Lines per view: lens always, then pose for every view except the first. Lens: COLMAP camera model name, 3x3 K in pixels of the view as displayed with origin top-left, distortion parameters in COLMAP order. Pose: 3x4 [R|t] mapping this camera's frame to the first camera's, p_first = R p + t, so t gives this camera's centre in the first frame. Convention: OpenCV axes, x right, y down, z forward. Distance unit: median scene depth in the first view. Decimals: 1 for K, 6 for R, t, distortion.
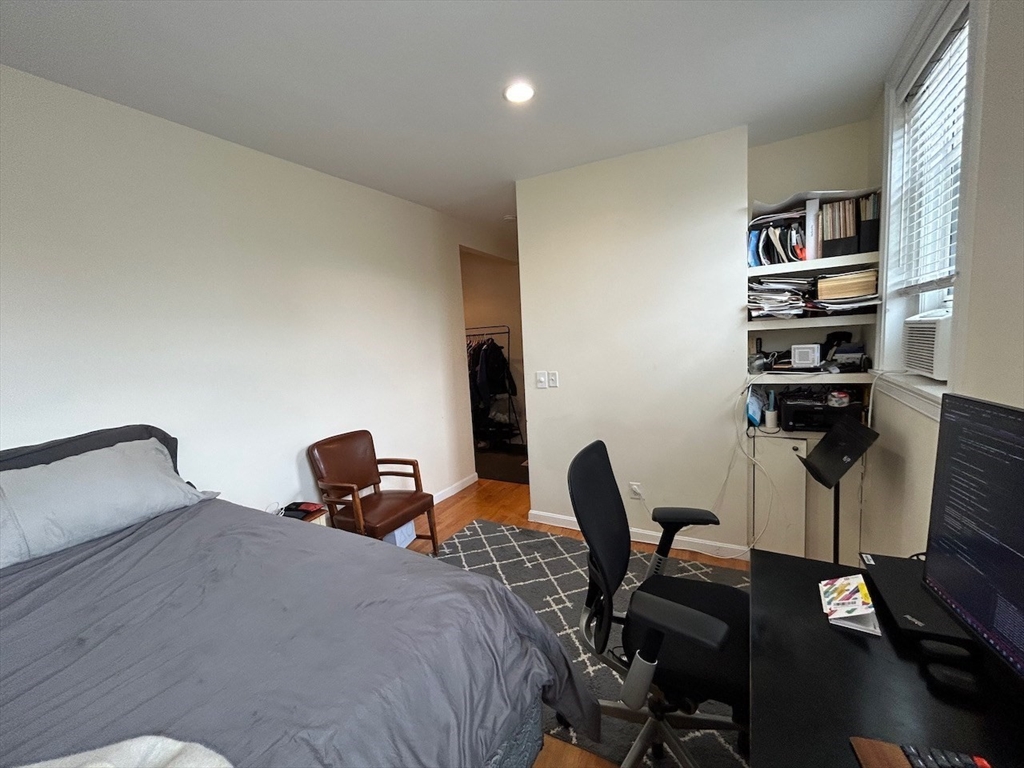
lens RADIAL K [[409.9, 0, 512.9], [0, 409.9, 383.8], [0, 0, 1]] dist [-0.003961, -0.000389]
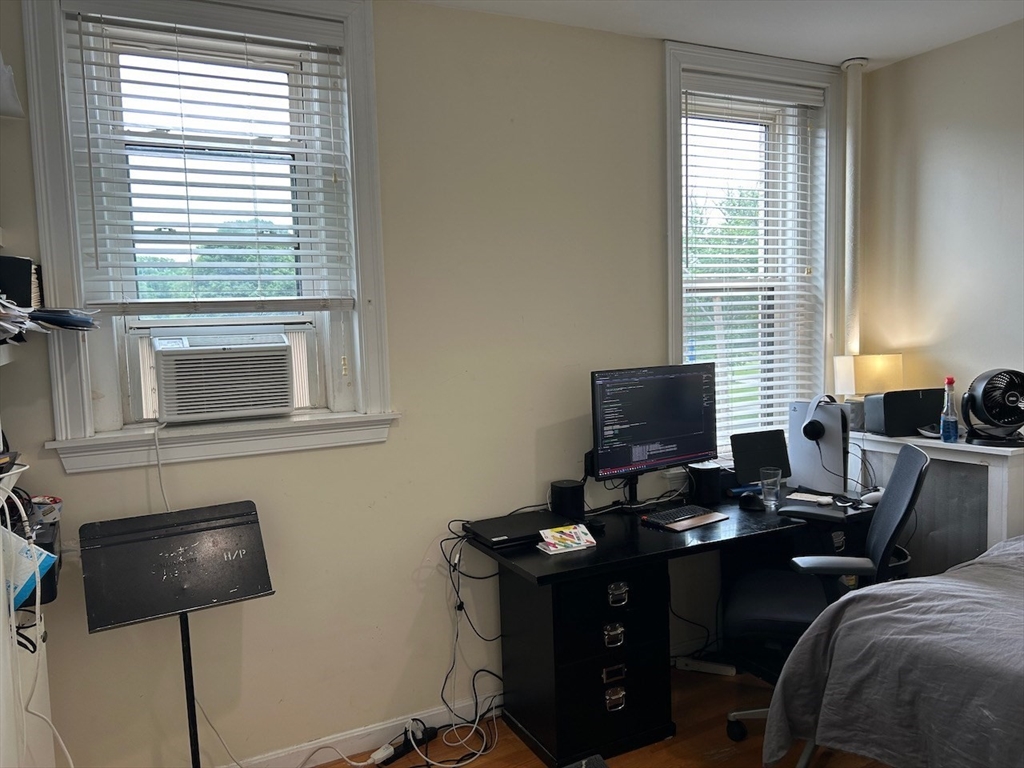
lens RADIAL K [[764.6, 0, 511.8], [0, 764.6, 383.8], [0, 0, 1]] dist [0.030687, -0.027009]
pose [[-0.832530, 0.038421, 0.552646, -0.426024], [0.135601, 0.981378, 0.136047, -0.330723], [-0.537128, 0.188202, -0.822237, 3.010194]]
